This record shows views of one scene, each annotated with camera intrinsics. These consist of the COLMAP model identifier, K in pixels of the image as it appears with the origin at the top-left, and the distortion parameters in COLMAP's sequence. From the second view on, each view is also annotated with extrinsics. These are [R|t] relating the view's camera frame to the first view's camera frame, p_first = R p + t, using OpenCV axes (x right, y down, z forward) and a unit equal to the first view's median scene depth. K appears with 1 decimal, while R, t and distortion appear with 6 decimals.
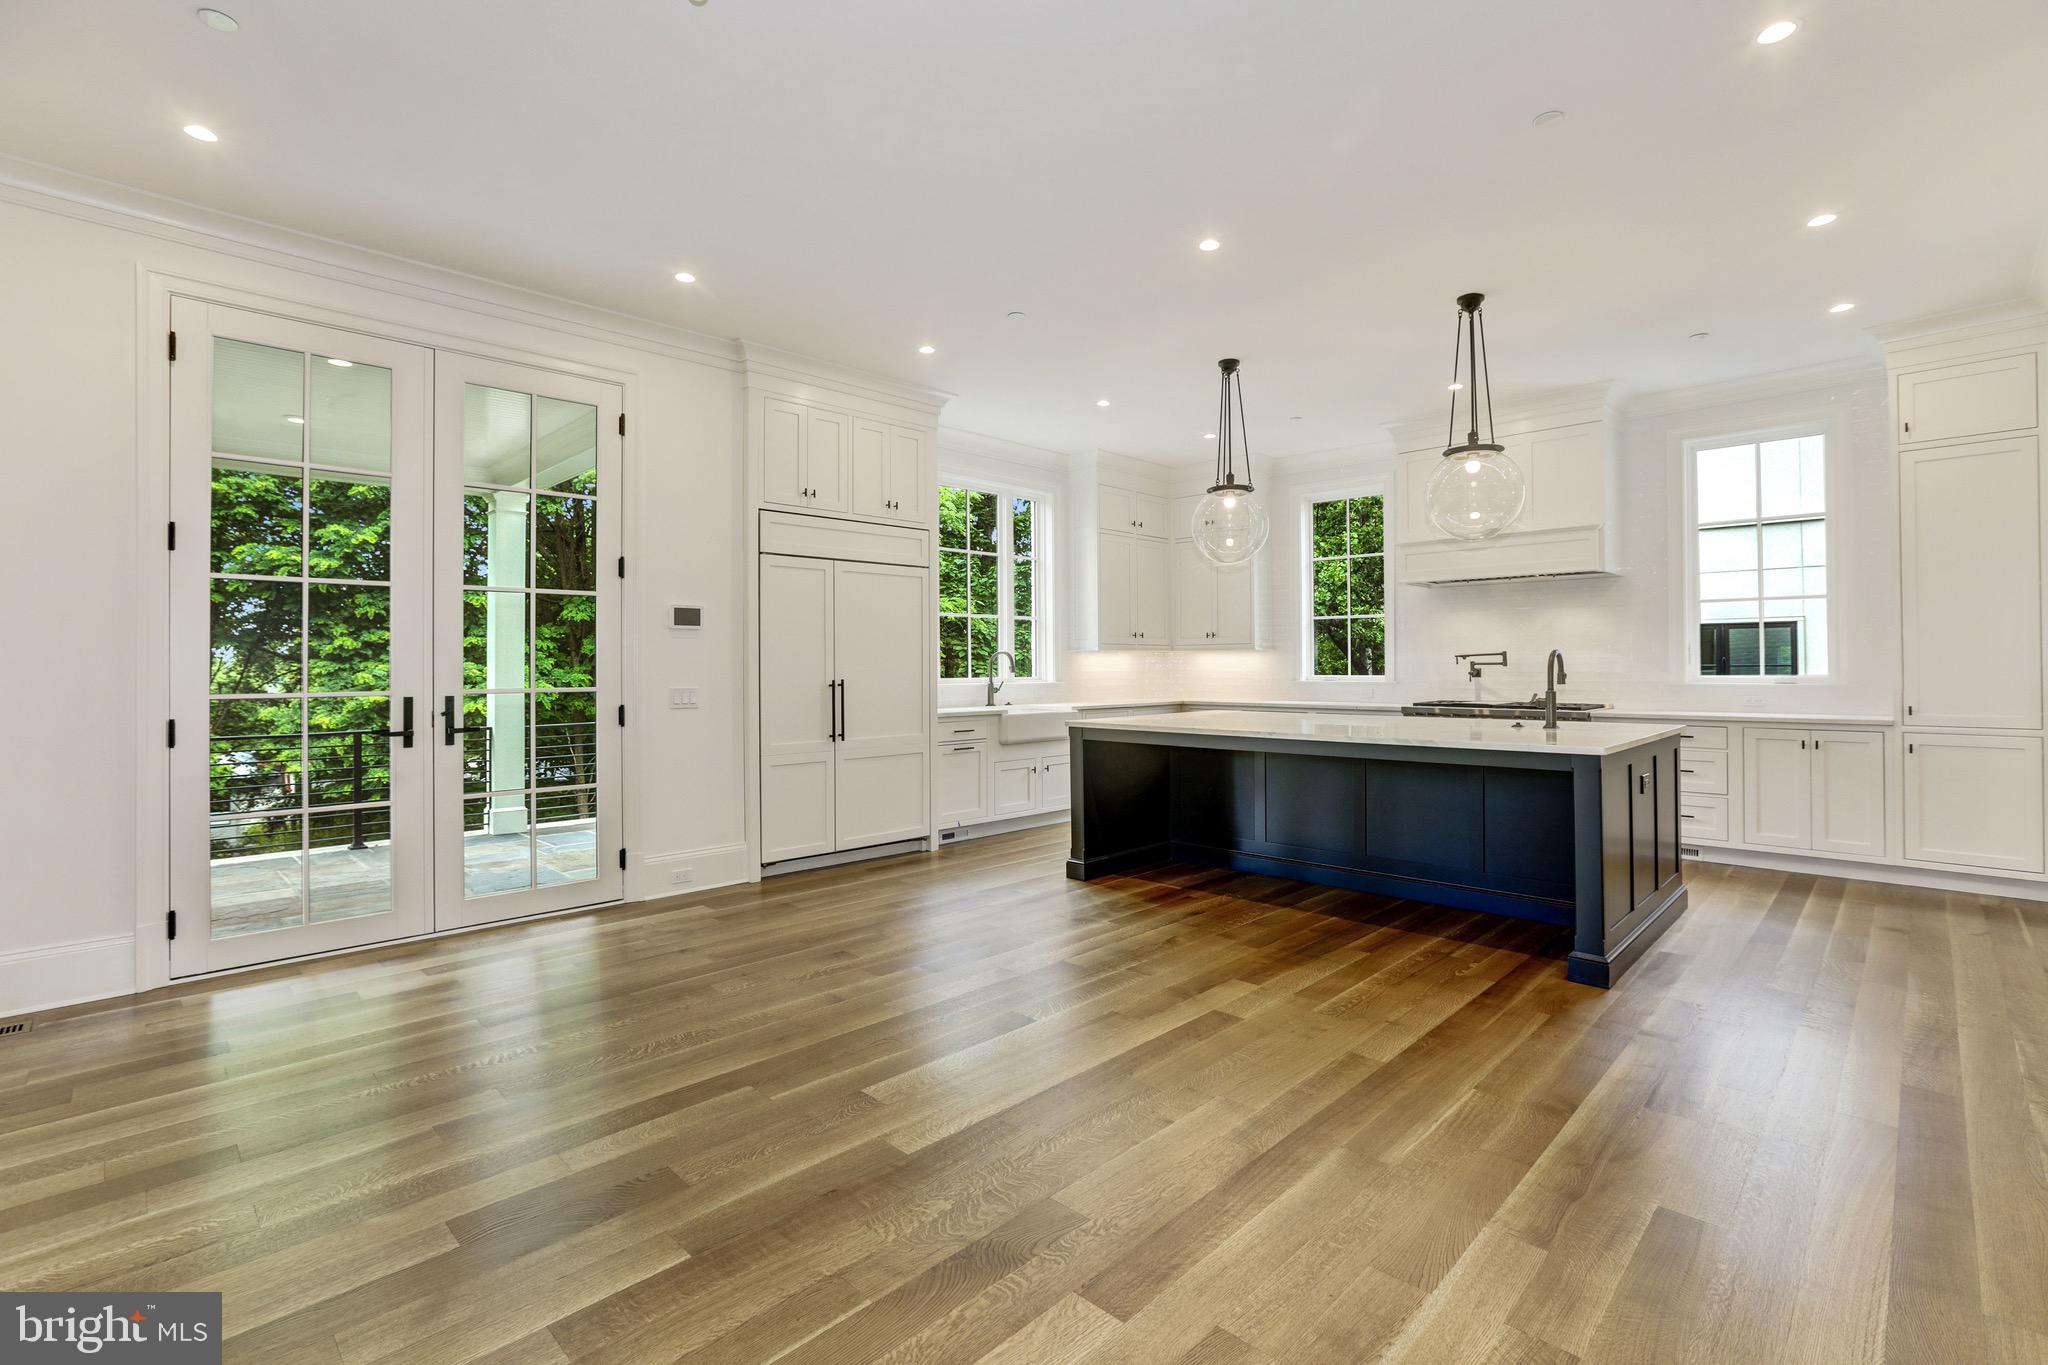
lens RADIAL K [[929.2, 0, 1025.2], [0, 929.2, 677.9], [0, 0, 1]] dist [-0.029243, 0.004889]
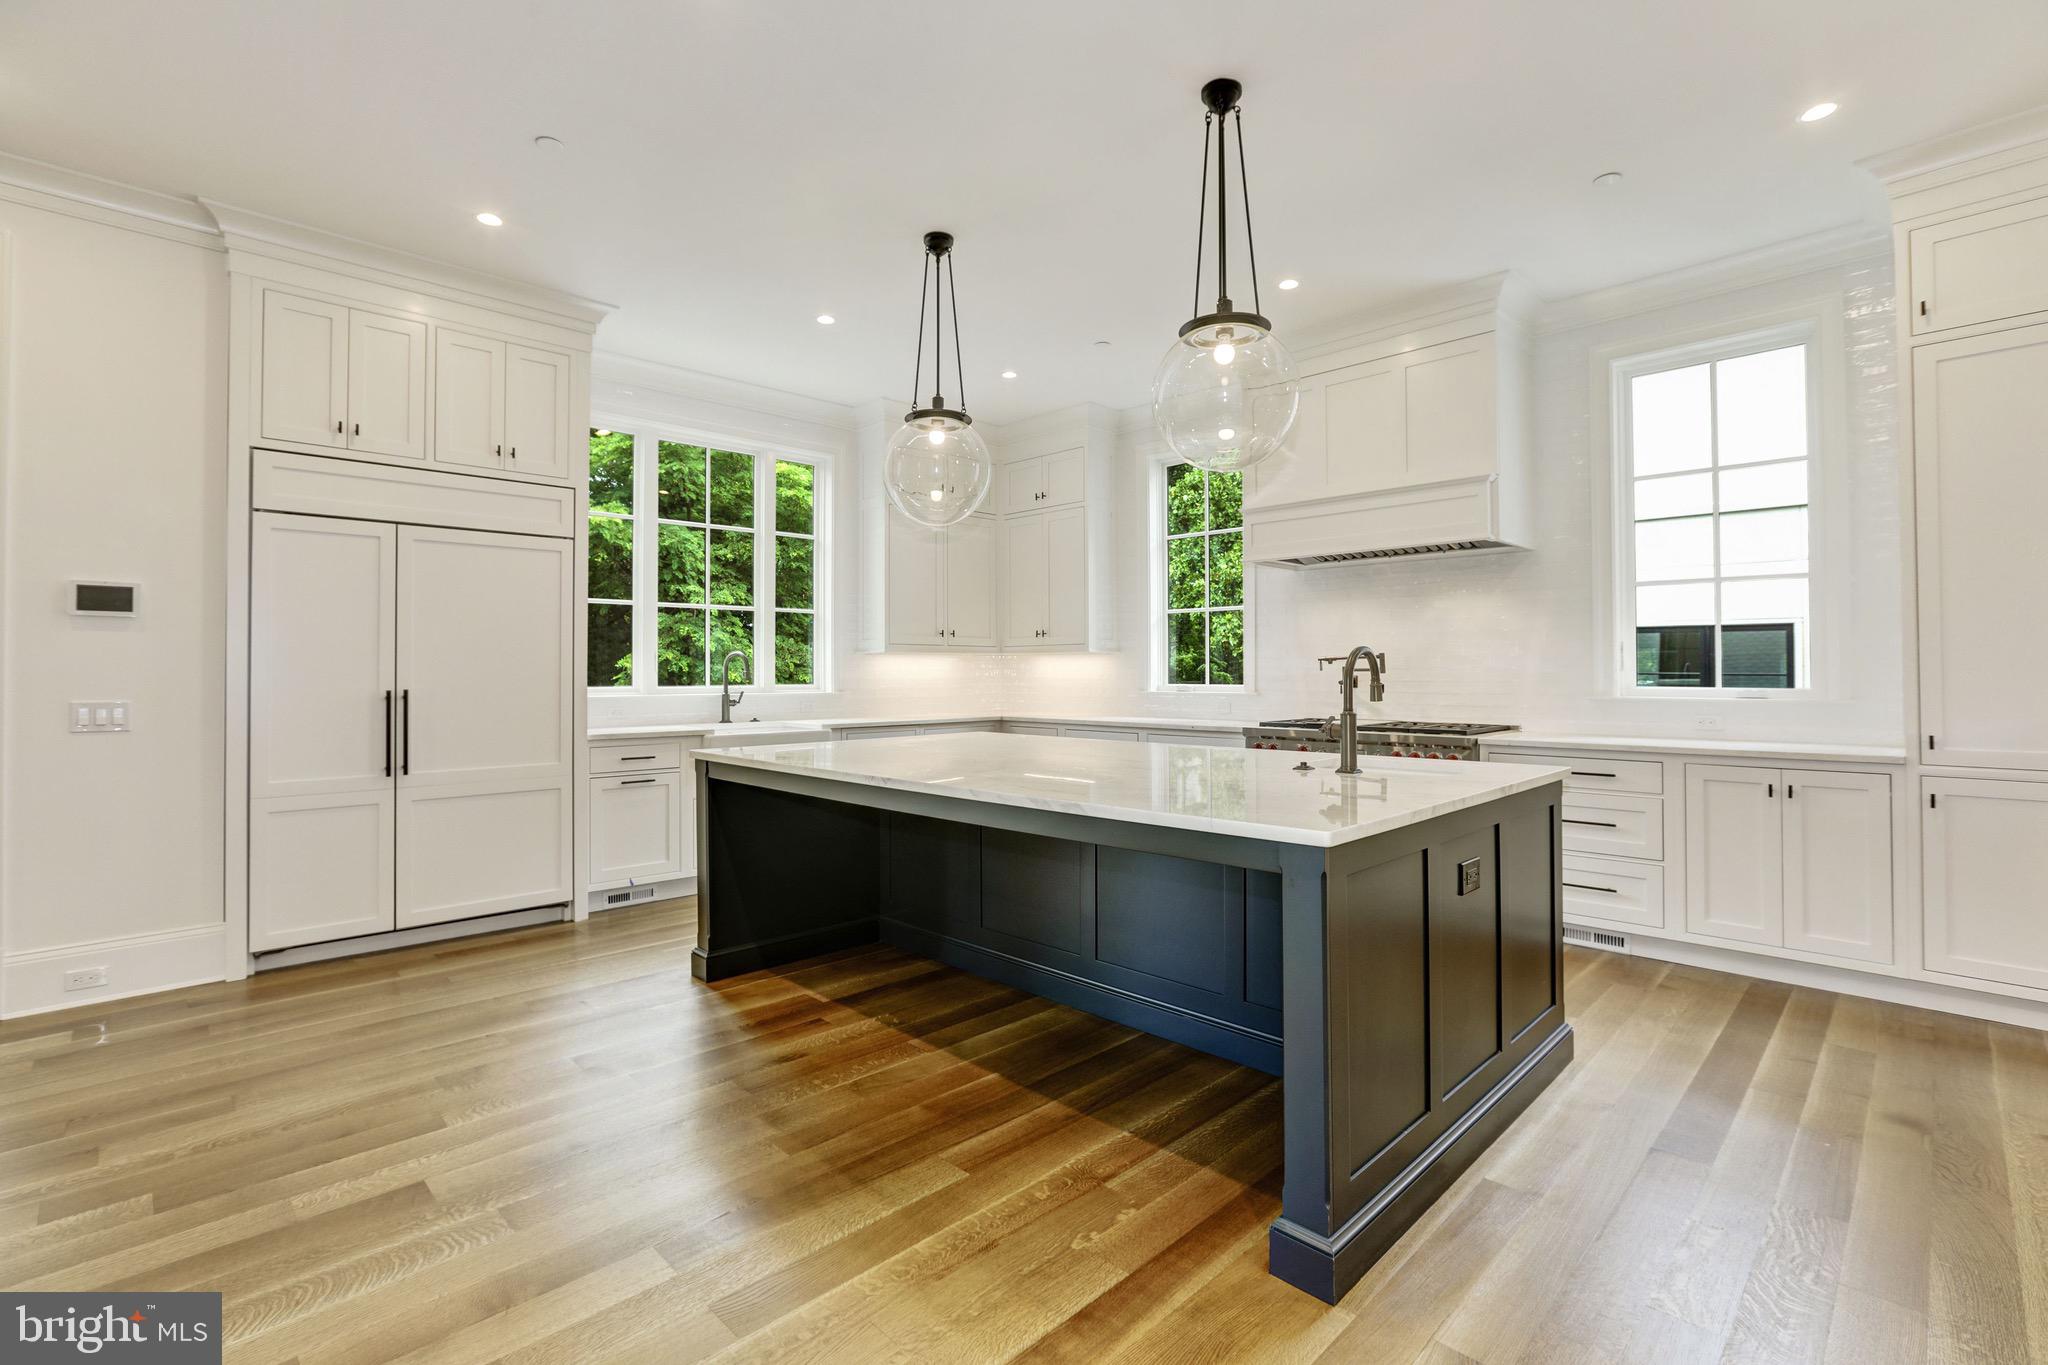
lens RADIAL K [[929.2, 0, 1021.9], [0, 929.2, 676.7], [0, 0, 1]] dist [-0.029243, 0.004889]
pose [[0.999927, 0.002455, -0.011794, 0.300420], [-0.002544, 0.999968, -0.007548, -0.004263], [0.011775, 0.007578, 0.999902, 0.311195]]
